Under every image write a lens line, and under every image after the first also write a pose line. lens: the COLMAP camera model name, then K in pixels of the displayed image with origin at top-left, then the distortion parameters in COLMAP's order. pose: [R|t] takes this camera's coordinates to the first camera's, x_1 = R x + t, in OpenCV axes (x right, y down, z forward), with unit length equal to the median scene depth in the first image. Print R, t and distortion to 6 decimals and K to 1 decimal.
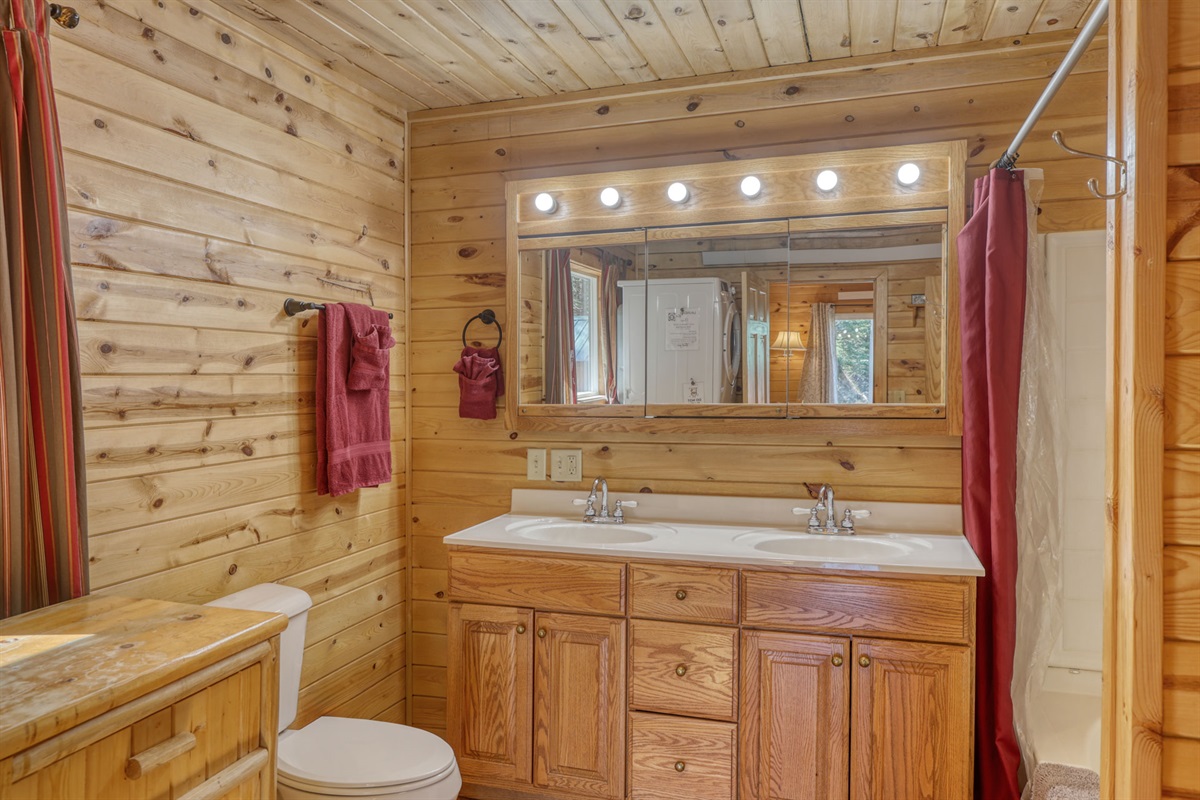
lens RADIAL K [[867.6, 0, 599.2], [0, 867.6, 378.7], [0, 0, 1]] dist [-0.006232, 0.021516]
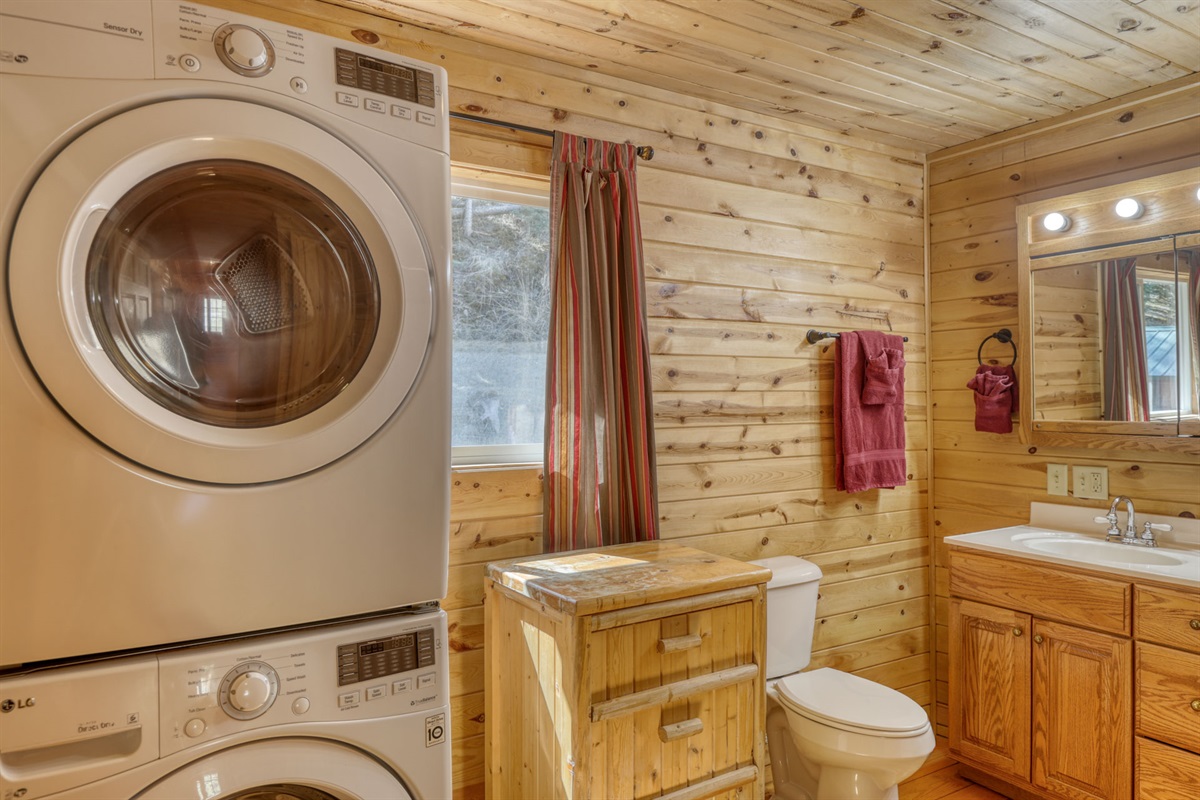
lens RADIAL K [[867.6, 0, 603.2], [0, 867.6, 397.9], [0, 0, 1]] dist [-0.006232, 0.021516]
pose [[0.762646, 0.003303, -0.646808, 0.210519], [-0.000779, 0.999991, 0.004188, -0.000144], [0.646816, -0.002690, 0.762641, -0.133078]]
